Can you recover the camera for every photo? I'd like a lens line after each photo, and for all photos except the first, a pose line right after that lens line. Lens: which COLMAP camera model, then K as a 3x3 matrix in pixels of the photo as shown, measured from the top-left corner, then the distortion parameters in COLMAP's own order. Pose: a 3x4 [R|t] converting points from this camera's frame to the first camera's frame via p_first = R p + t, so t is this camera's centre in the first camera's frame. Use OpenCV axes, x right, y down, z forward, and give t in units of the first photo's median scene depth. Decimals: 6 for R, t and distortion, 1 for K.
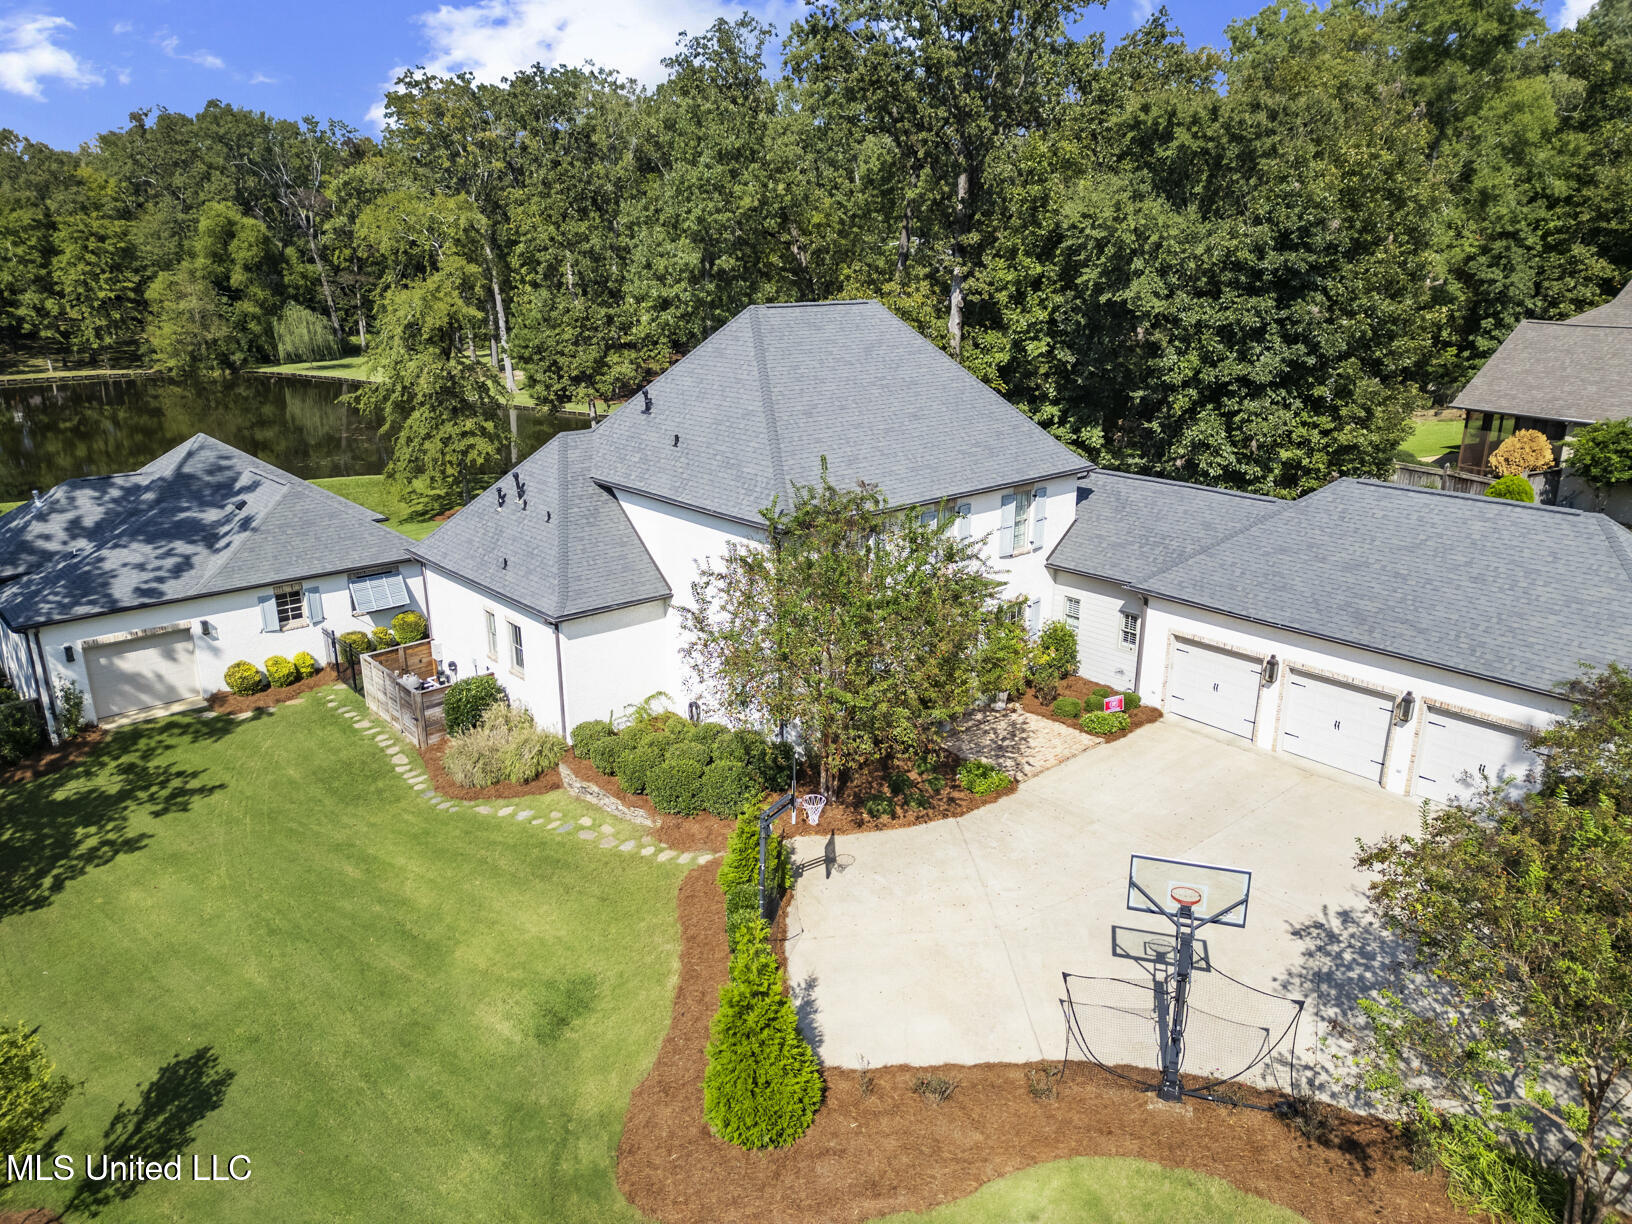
lens RADIAL K [[1132.8, 0, 816.0], [0, 1132.8, 612.0], [0, 0, 1]] dist [0.078721, -0.080054]
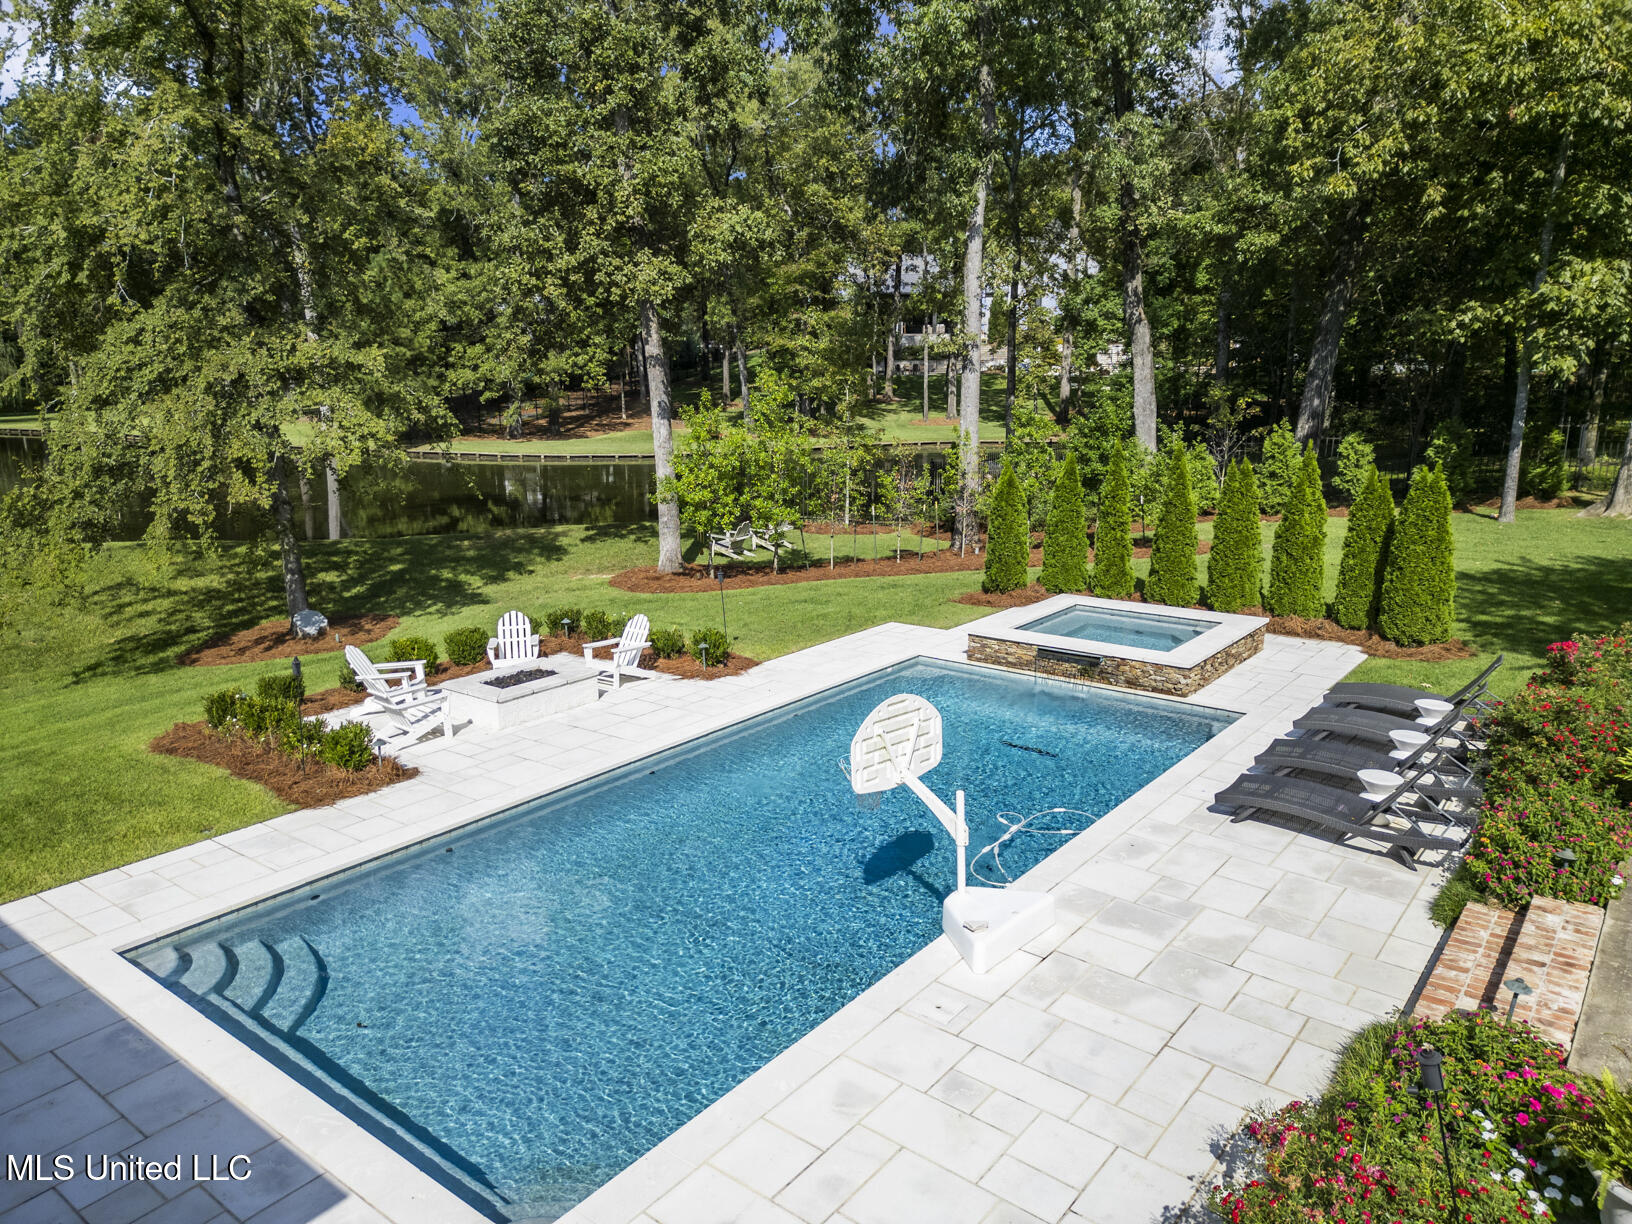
lens RADIAL K [[1138.0, 0, 810.1], [0, 1138.0, 613.0], [0, 0, 1]] dist [0.080786, -0.088795]
pose [[0.984348, -0.040286, 0.171569, -0.112678], [0.056211, 0.994445, -0.088995, -0.028818], [-0.167030, 0.097246, 0.981144, 0.337692]]
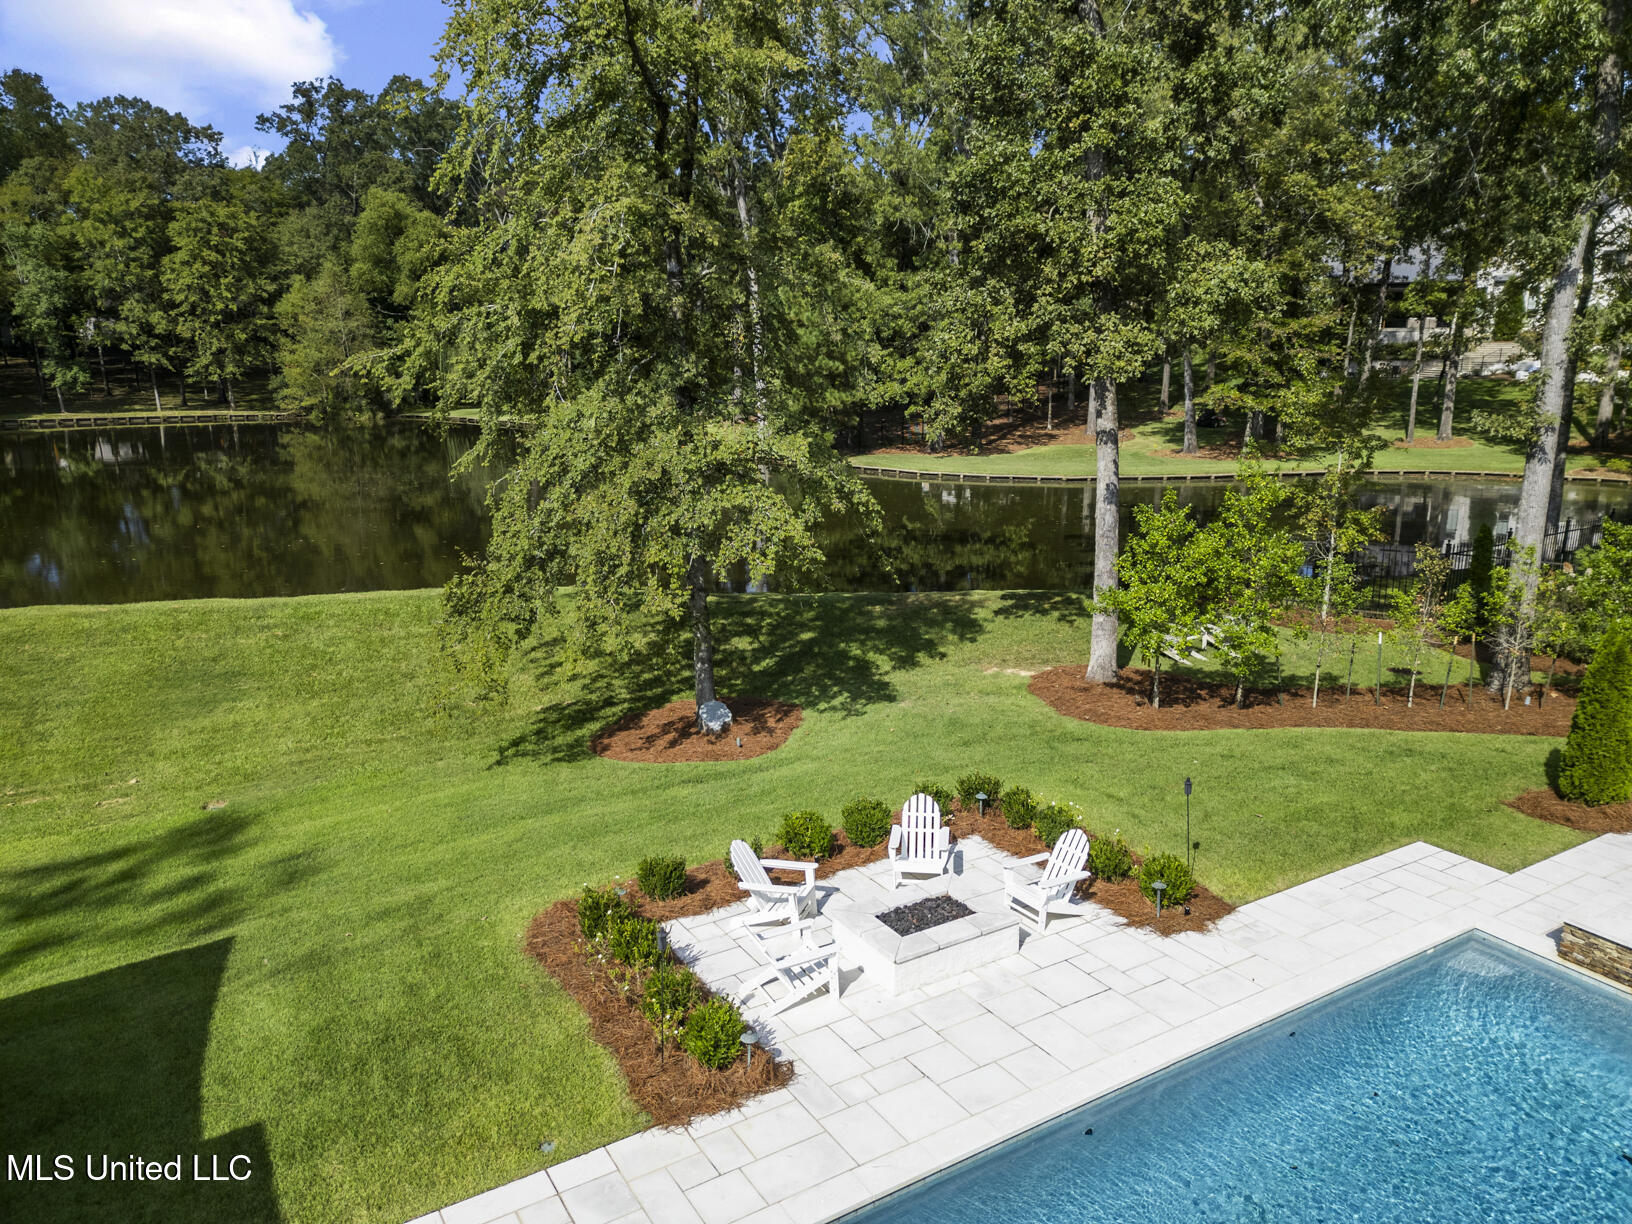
lens RADIAL K [[1132.8, 0, 816.0], [0, 1132.8, 612.0], [0, 0, 1]] dist [0.078721, -0.080054]
pose [[0.984608, 0.042683, -0.169484, -0.115883], [-0.055337, 0.995965, -0.070649, -0.050872], [0.165784, 0.078941, 0.982997, 0.361686]]
